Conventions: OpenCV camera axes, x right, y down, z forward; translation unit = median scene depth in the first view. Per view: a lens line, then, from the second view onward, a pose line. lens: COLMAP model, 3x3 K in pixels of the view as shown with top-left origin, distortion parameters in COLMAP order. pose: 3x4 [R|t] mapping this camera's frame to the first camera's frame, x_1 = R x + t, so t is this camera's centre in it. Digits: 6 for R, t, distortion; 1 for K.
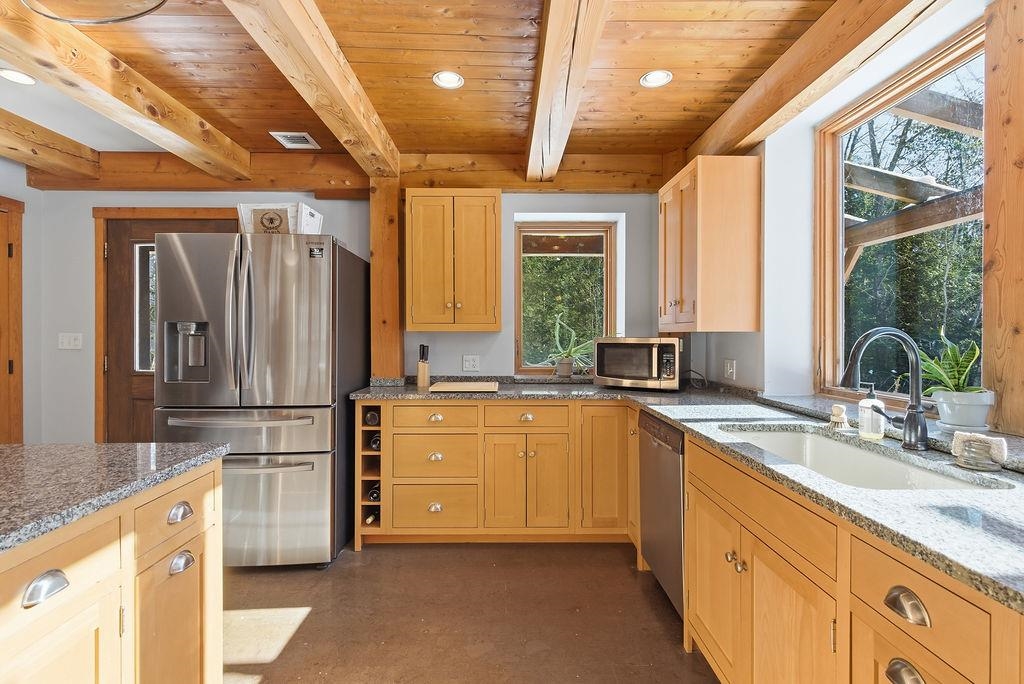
lens RADIAL K [[461.3, 0, 515.6], [0, 461.3, 337.0], [0, 0, 1]] dist [0.001970, -0.002547]
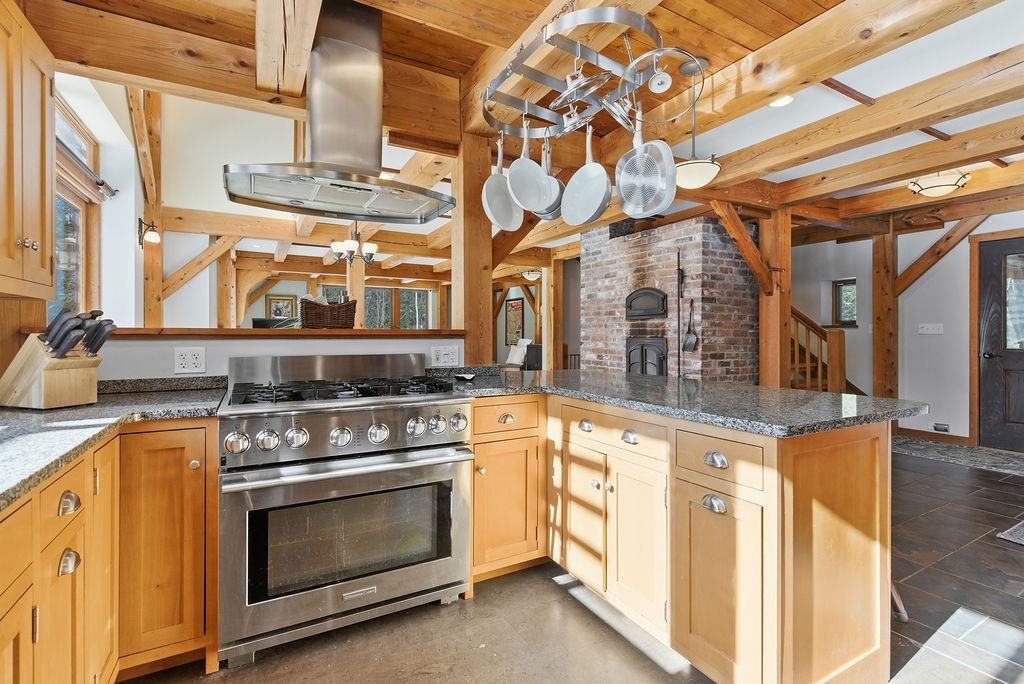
lens RADIAL K [[461.3, 0, 517.4], [0, 461.3, 335.2], [0, 0, 1]] dist [0.001970, -0.002547]
pose [[-0.879853, 0.001367, -0.475243, 0.093494], [-0.002133, 0.999974, 0.006825, 0.030471], [0.475240, 0.007019, -0.879828, 0.746960]]
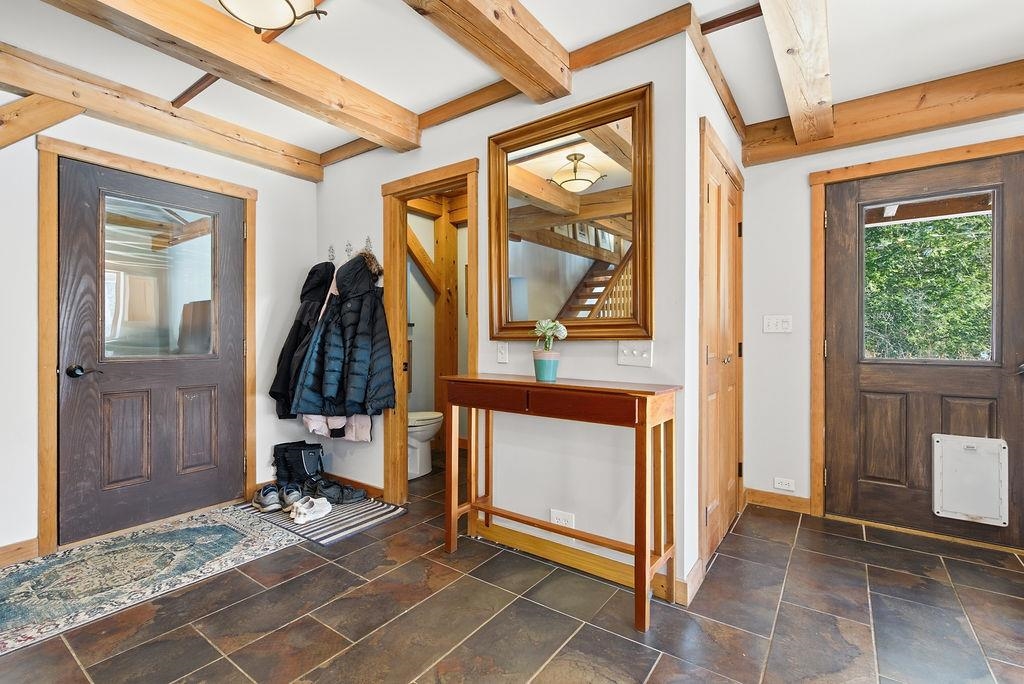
lens RADIAL K [[461.3, 0, 513.5], [0, 461.3, 338.0], [0, 0, 1]] dist [0.001970, -0.002547]
pose [[0.797707, -0.001528, -0.603043, -0.910839], [-0.002485, 0.999980, -0.005822, 0.048002], [0.603040, 0.006143, 0.797688, -0.063148]]
